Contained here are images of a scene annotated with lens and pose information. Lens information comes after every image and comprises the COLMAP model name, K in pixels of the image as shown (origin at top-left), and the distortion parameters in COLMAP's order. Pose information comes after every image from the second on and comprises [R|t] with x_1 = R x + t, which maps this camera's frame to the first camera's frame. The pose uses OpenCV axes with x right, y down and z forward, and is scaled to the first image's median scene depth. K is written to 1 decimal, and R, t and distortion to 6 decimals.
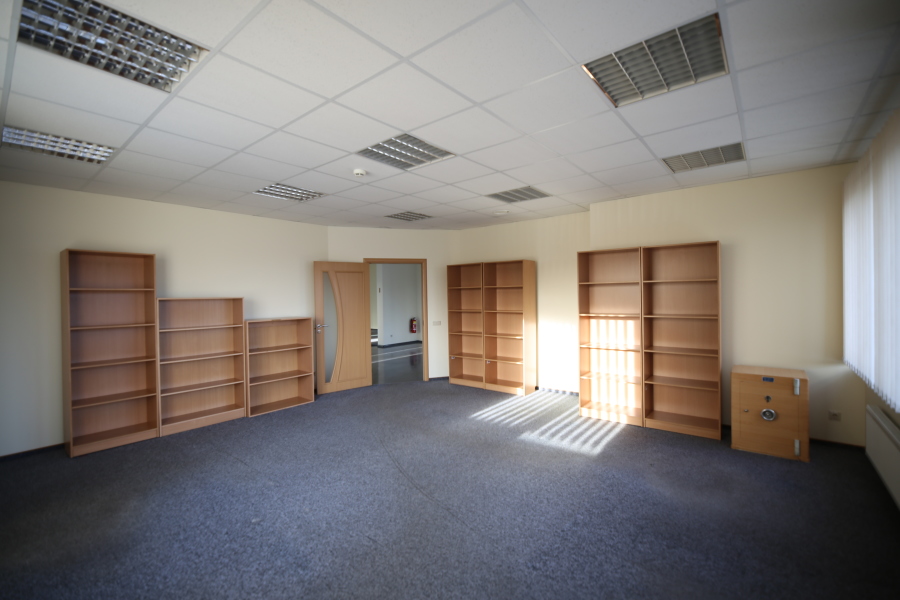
lens RADIAL K [[388.6, 0, 447.7], [0, 388.6, 297.8], [0, 0, 1]] dist [-0.001146, -0.000220]
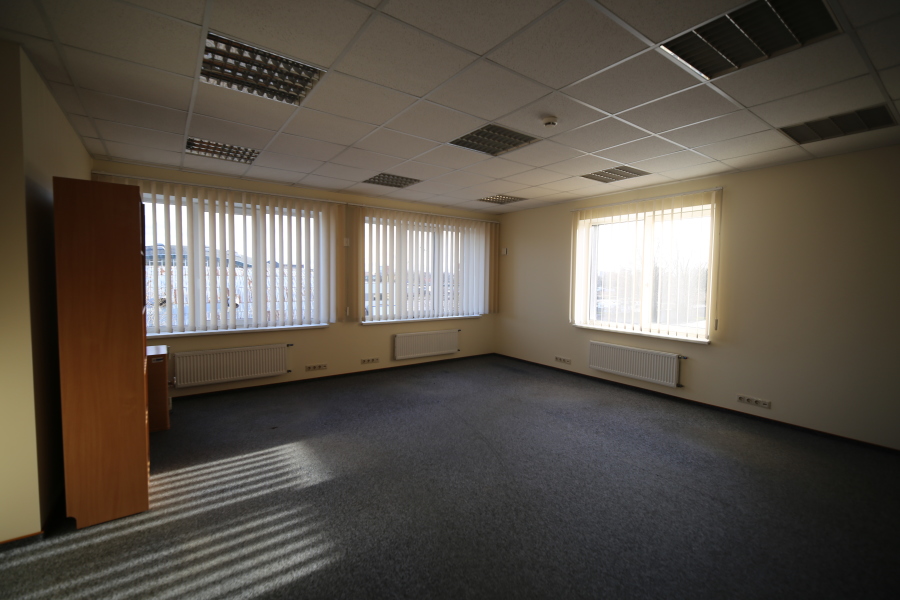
lens RADIAL K [[388.6, 0, 447.7], [0, 388.6, 297.8], [0, 0, 1]] dist [-0.001146, -0.000220]
pose [[-0.967212, -0.008273, 0.253834, -0.212309], [0.006124, 0.998419, 0.055875, -0.003790], [-0.253895, 0.055598, -0.965633, 1.722410]]
